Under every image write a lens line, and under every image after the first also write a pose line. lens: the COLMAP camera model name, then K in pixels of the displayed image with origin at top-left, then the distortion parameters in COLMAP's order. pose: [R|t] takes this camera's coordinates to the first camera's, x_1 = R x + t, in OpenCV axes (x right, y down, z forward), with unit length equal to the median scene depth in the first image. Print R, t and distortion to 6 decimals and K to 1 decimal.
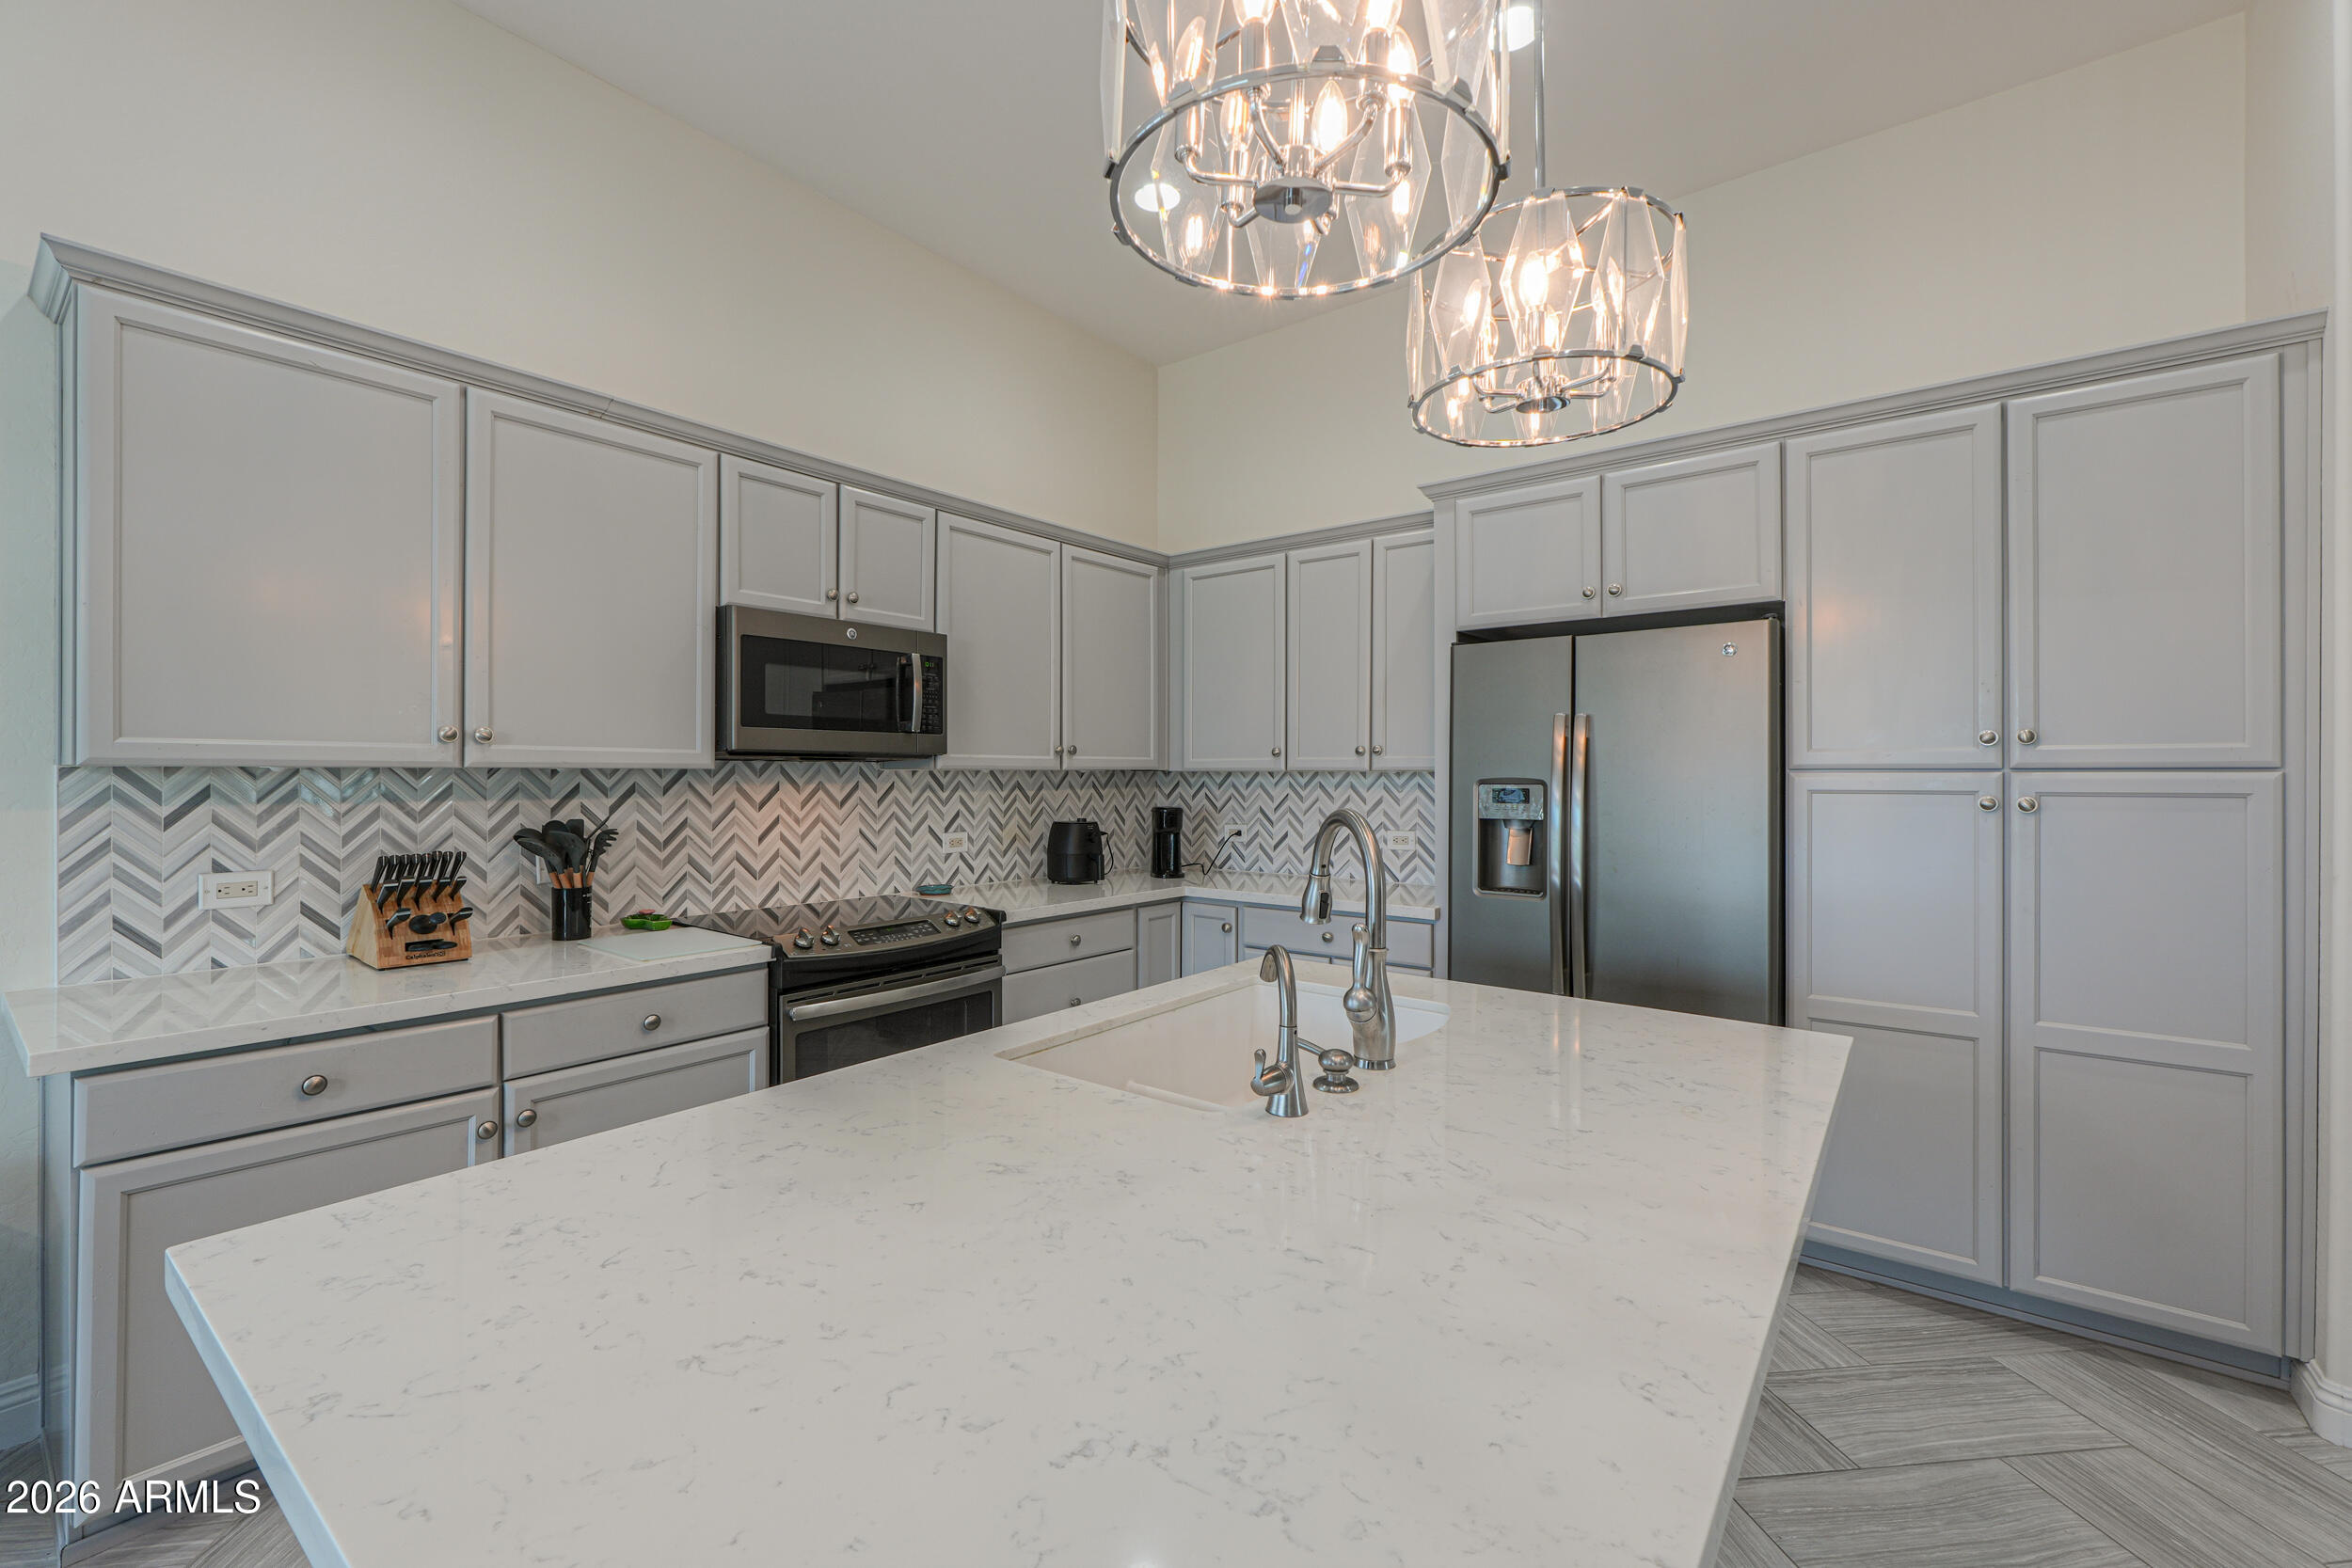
lens RADIAL K [[987.9, 0, 1173.5], [0, 987.9, 772.6], [0, 0, 1]] dist [-0.004489, 0.000460]
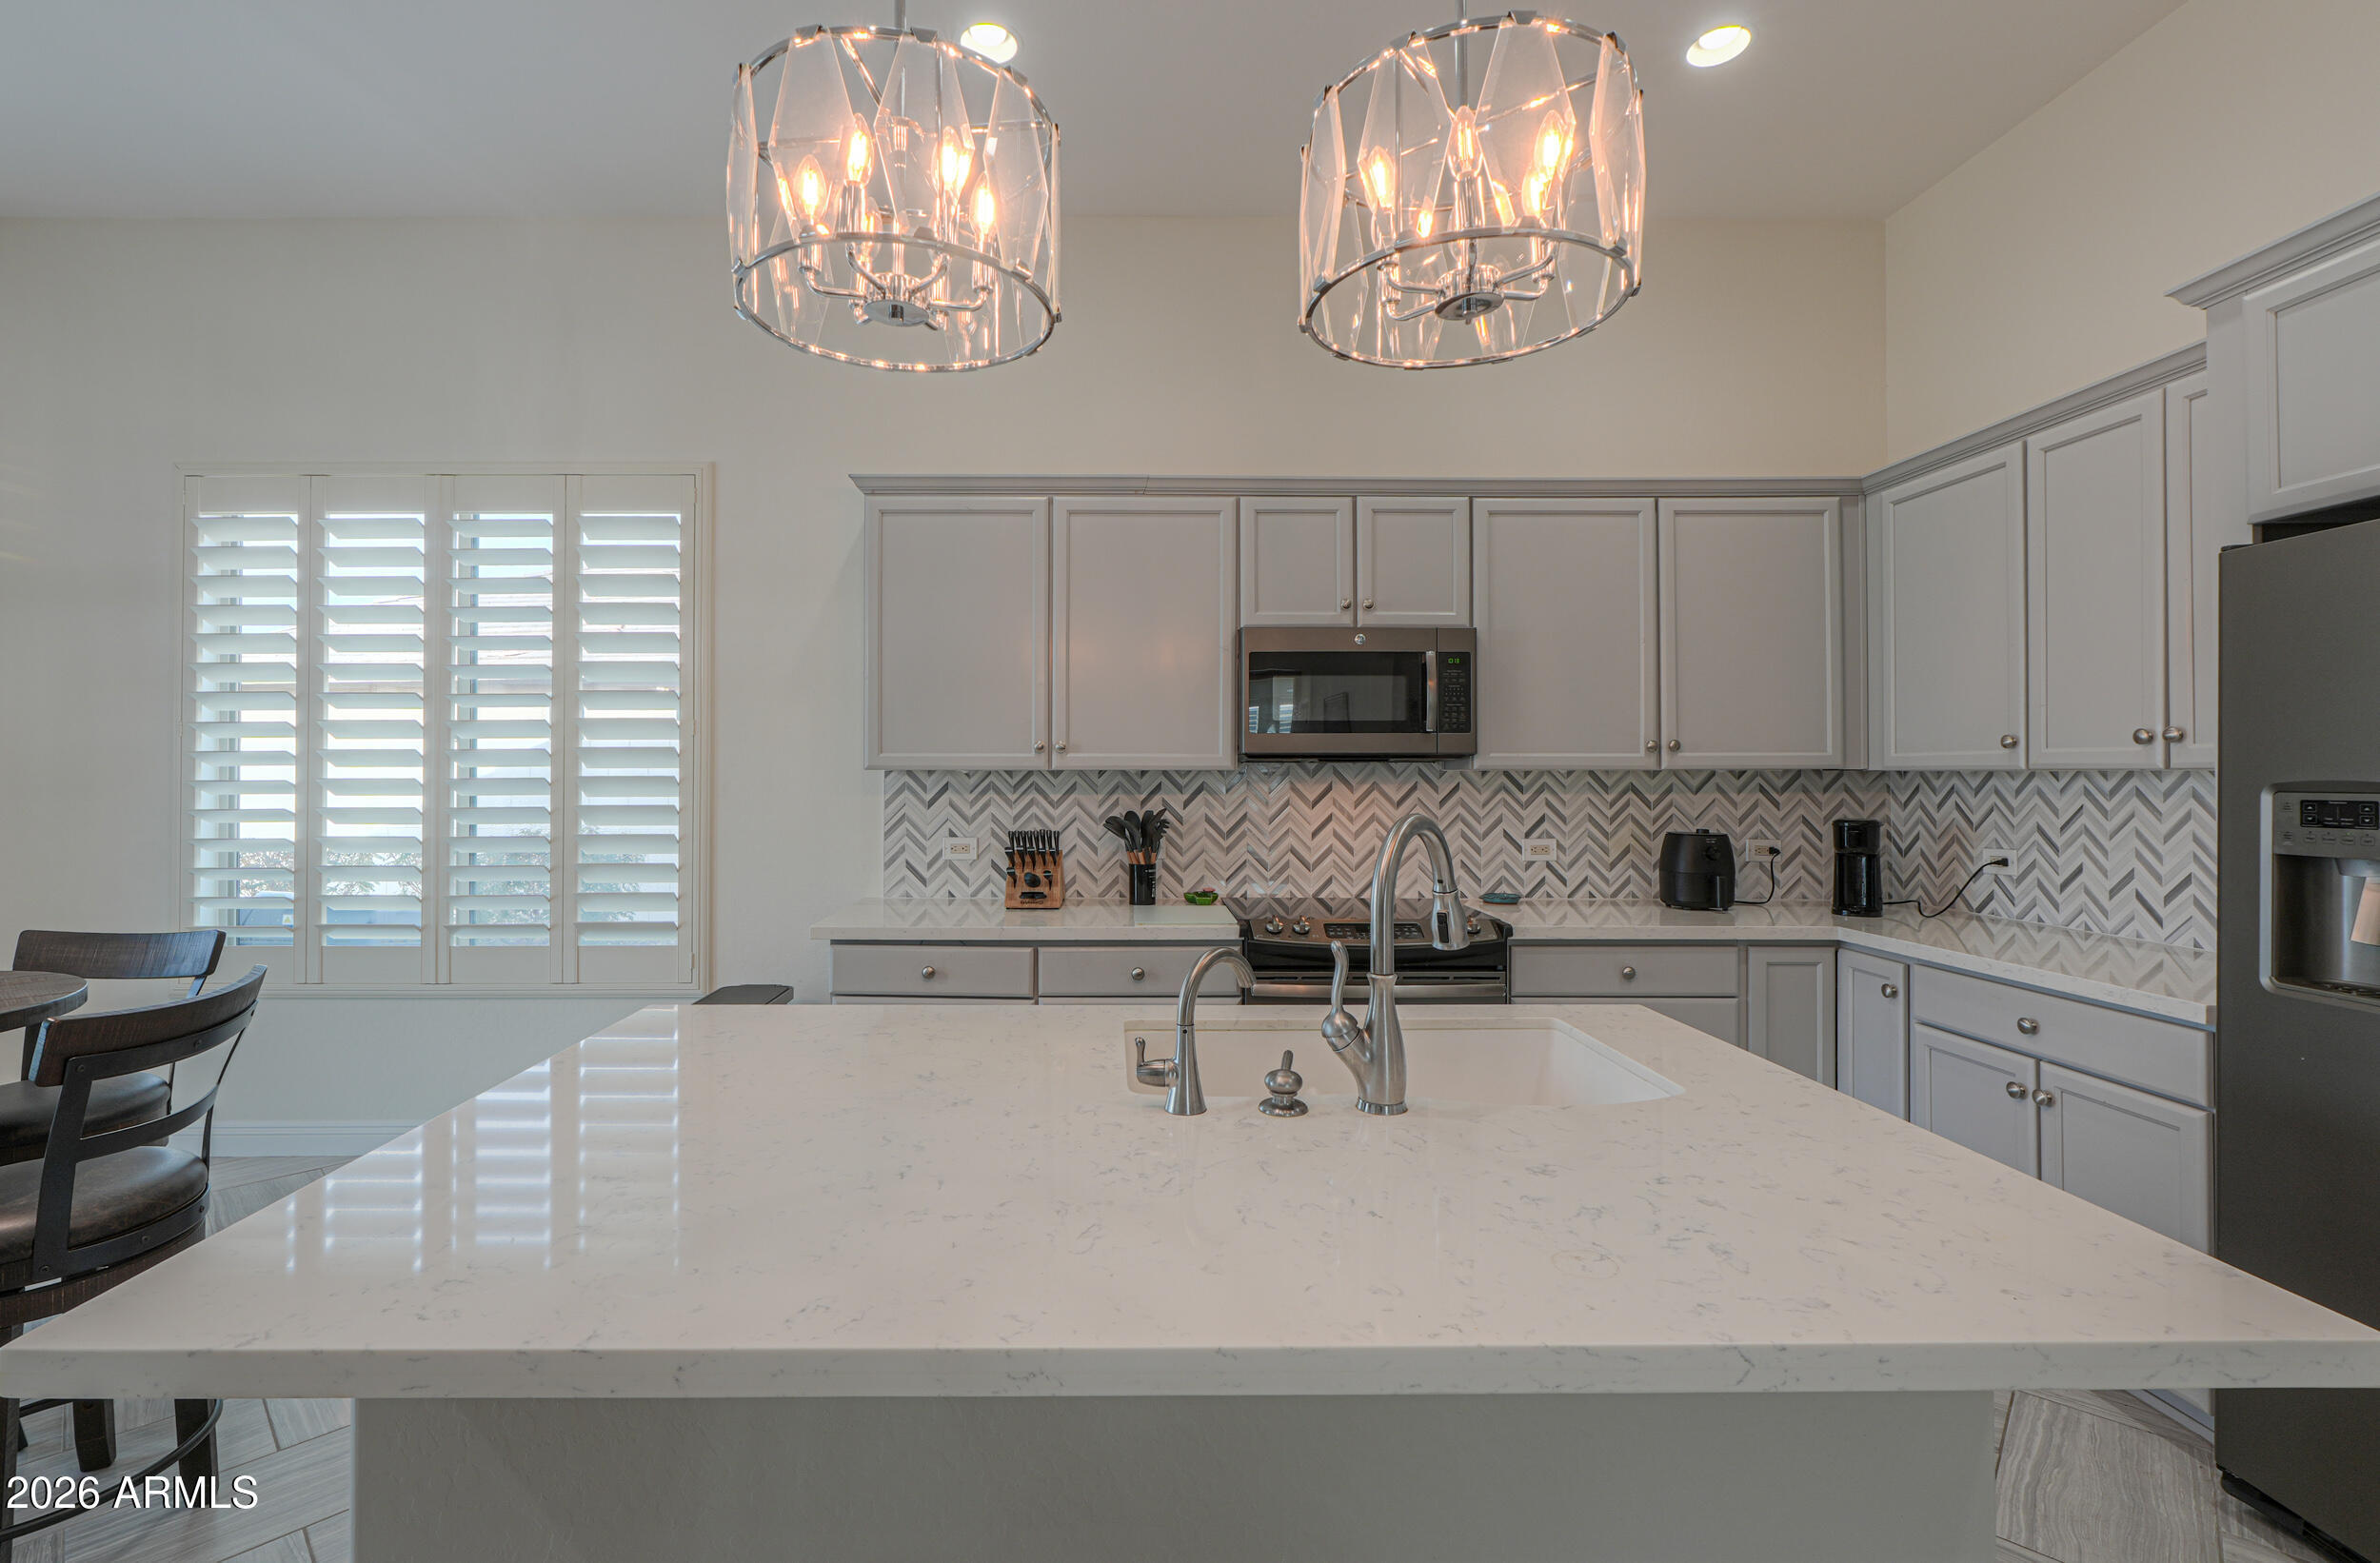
lens RADIAL K [[1078.8, 0, 1153.4], [0, 1078.8, 755.4], [0, 0, 1]] dist [0.001257, -0.000061]
pose [[0.617567, -0.014340, -0.786387, 0.401675], [0.001443, 0.999853, -0.017099, 0.000275], [0.786517, 0.009425, 0.617497, 0.121550]]
